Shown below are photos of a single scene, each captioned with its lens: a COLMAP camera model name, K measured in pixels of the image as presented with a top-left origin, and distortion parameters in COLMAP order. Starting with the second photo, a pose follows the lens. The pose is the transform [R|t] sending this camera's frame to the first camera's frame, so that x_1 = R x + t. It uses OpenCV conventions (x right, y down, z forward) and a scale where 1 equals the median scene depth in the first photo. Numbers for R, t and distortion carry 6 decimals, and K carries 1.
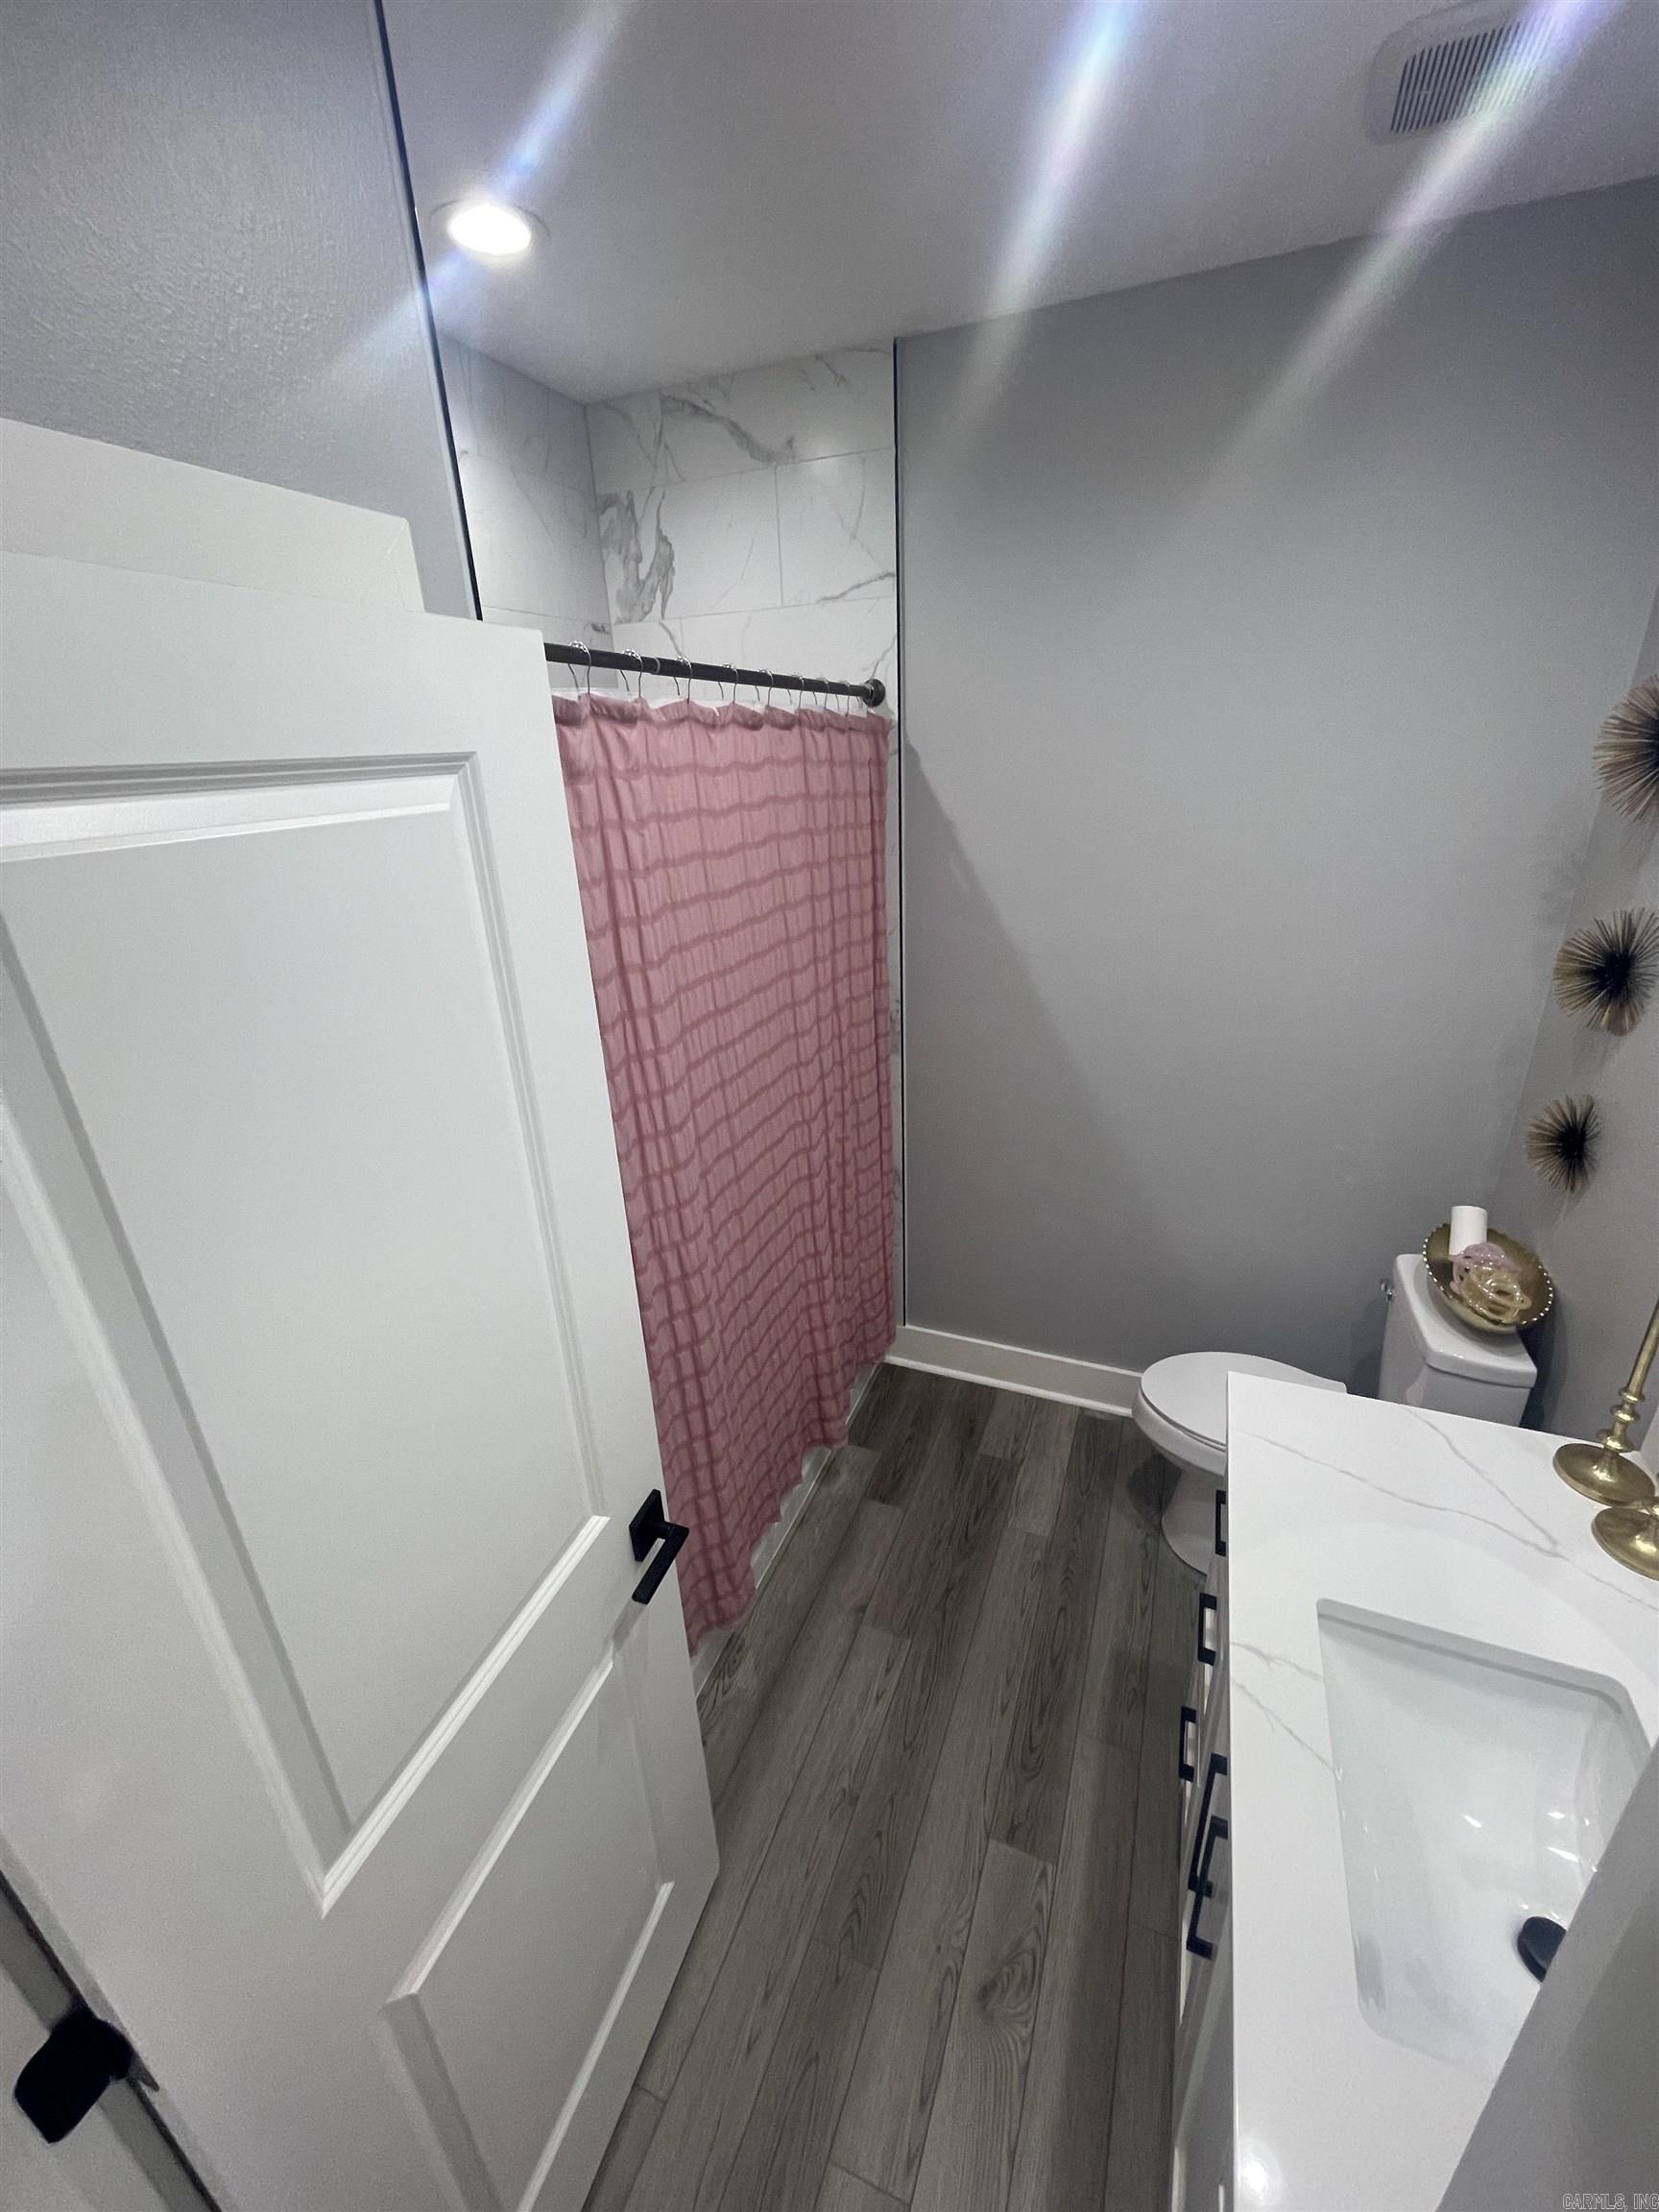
lens RADIAL K [[898.4, 0, 828.1], [0, 898.4, 1104.3], [0, 0, 1]] dist [0.002107, 0.000222]
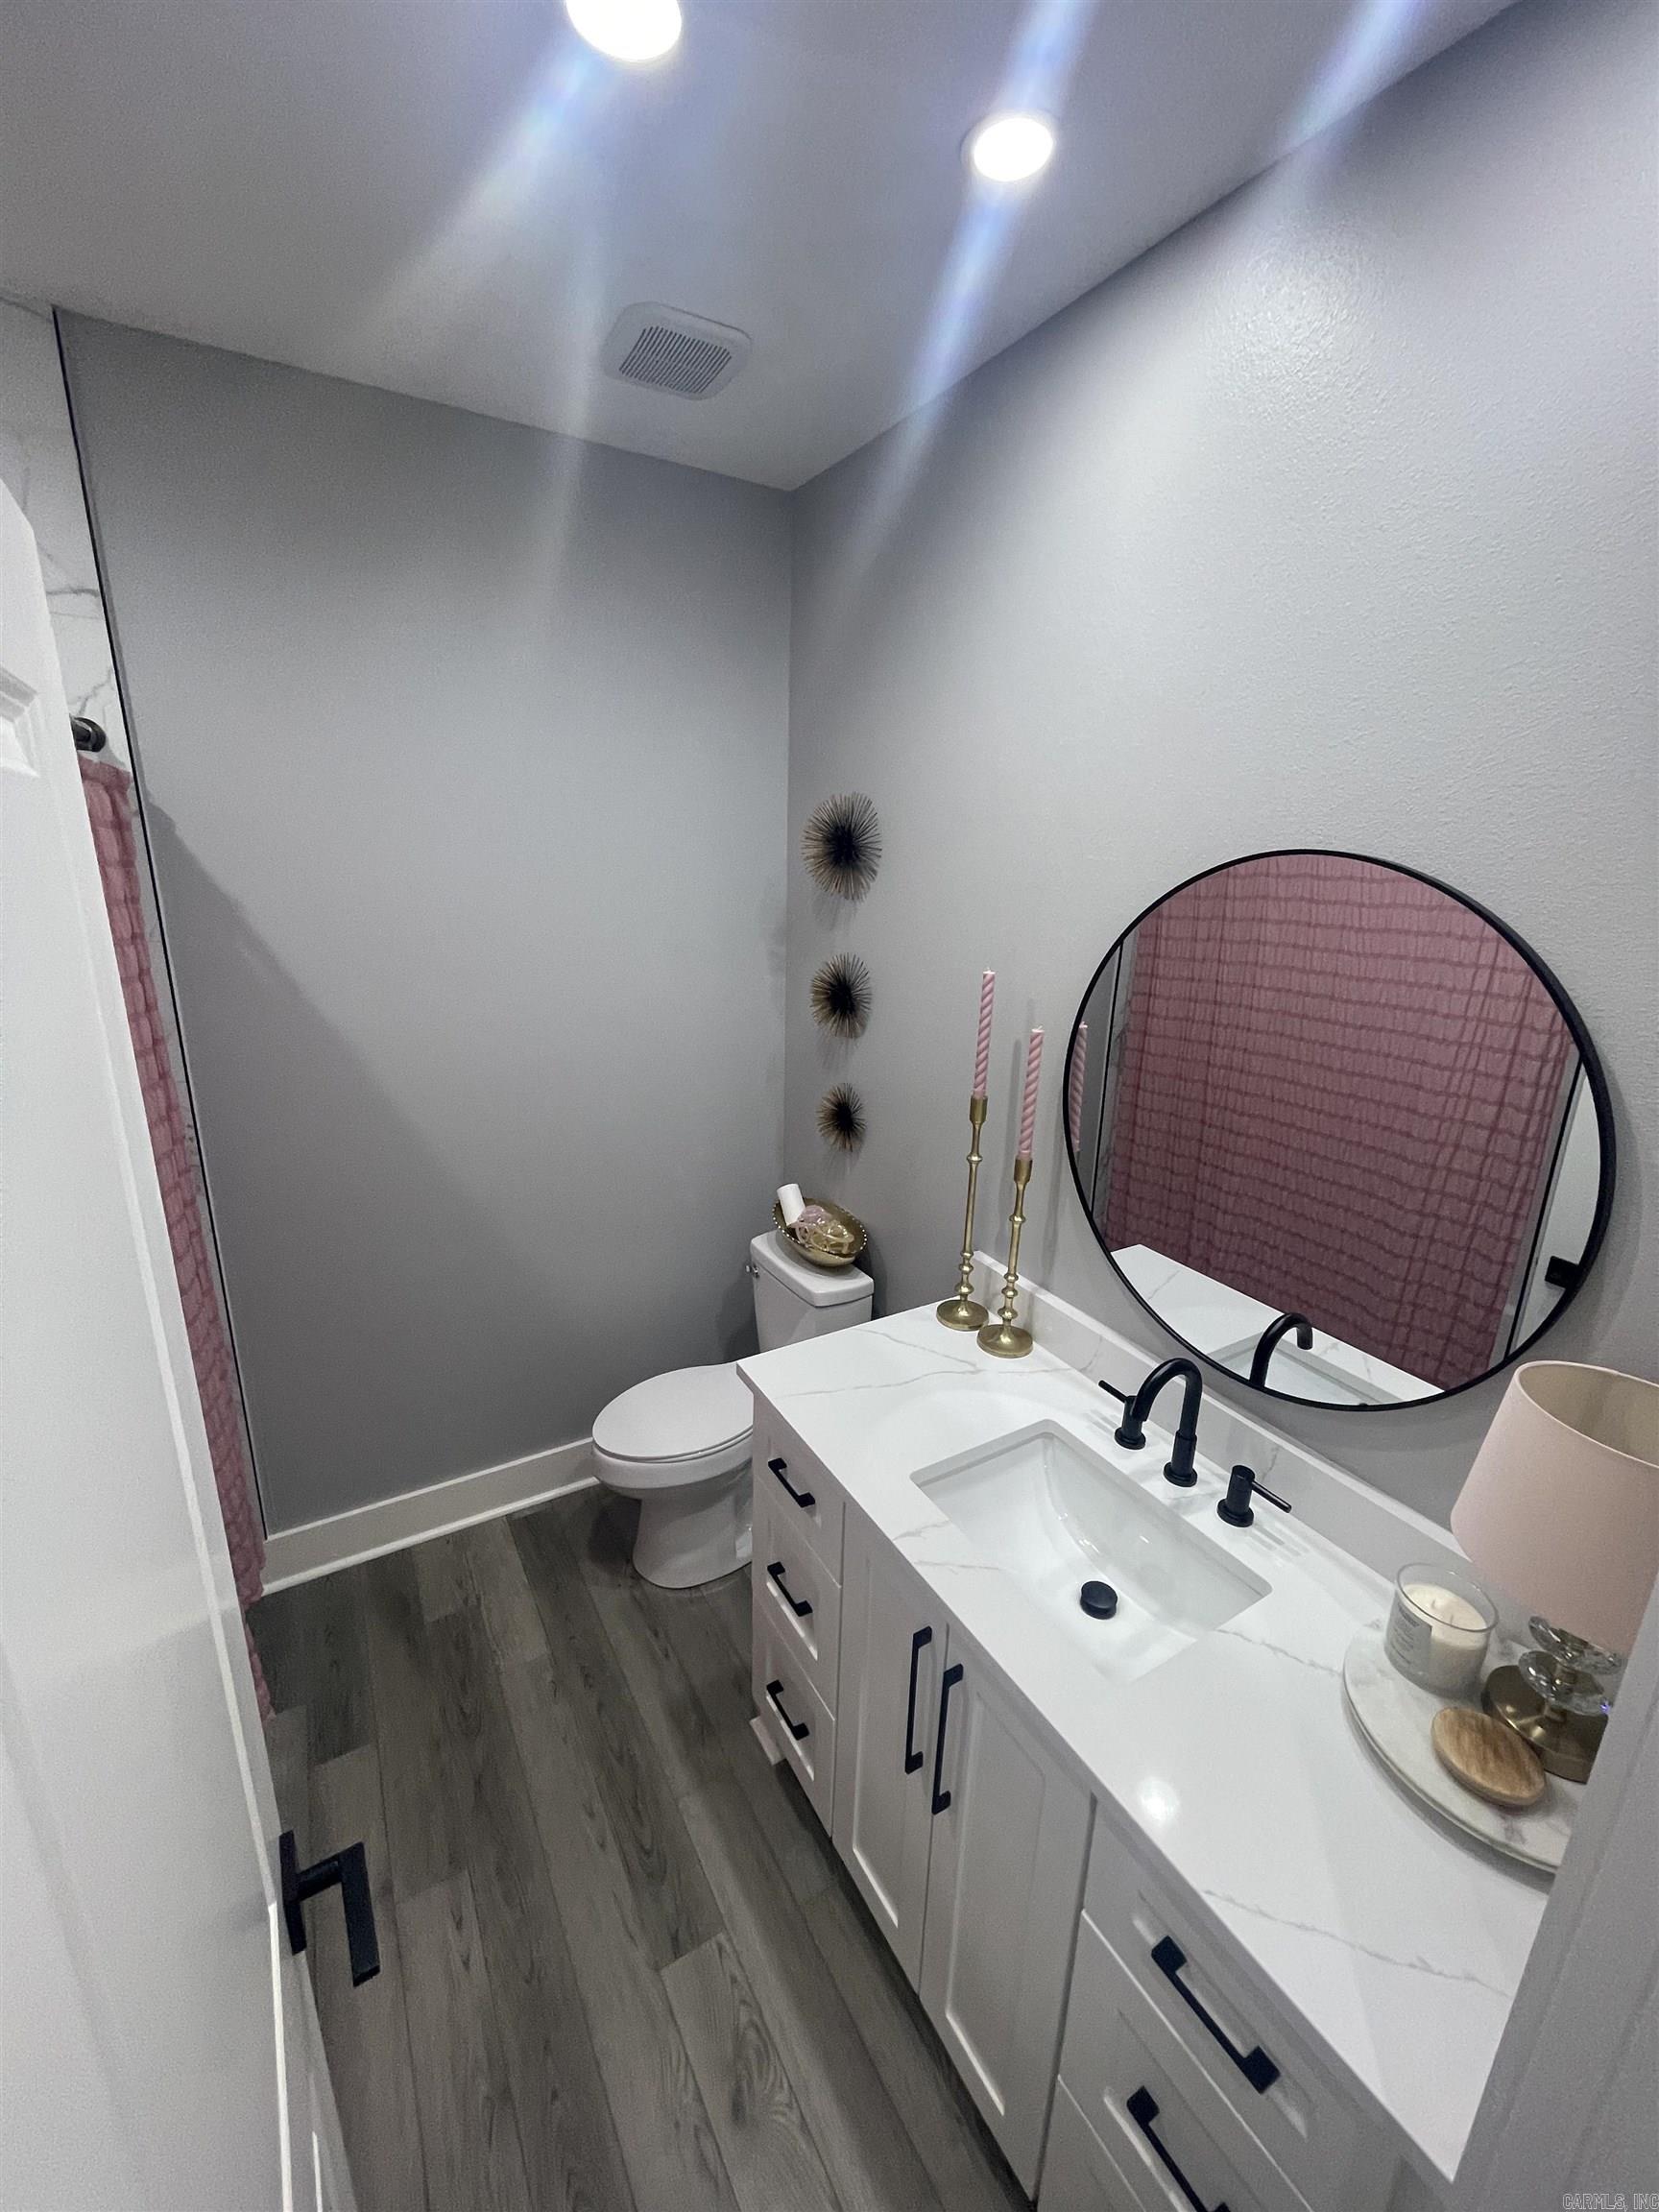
lens RADIAL K [[898.4, 0, 822.6], [0, 898.4, 1107.6], [0, 0, 1]] dist [0.002107, 0.000222]
pose [[0.603202, -0.170312, 0.779193, -0.253461], [0.258587, 0.965926, 0.010946, 0.003569], [-0.754507, 0.194886, 0.626688, 0.120542]]
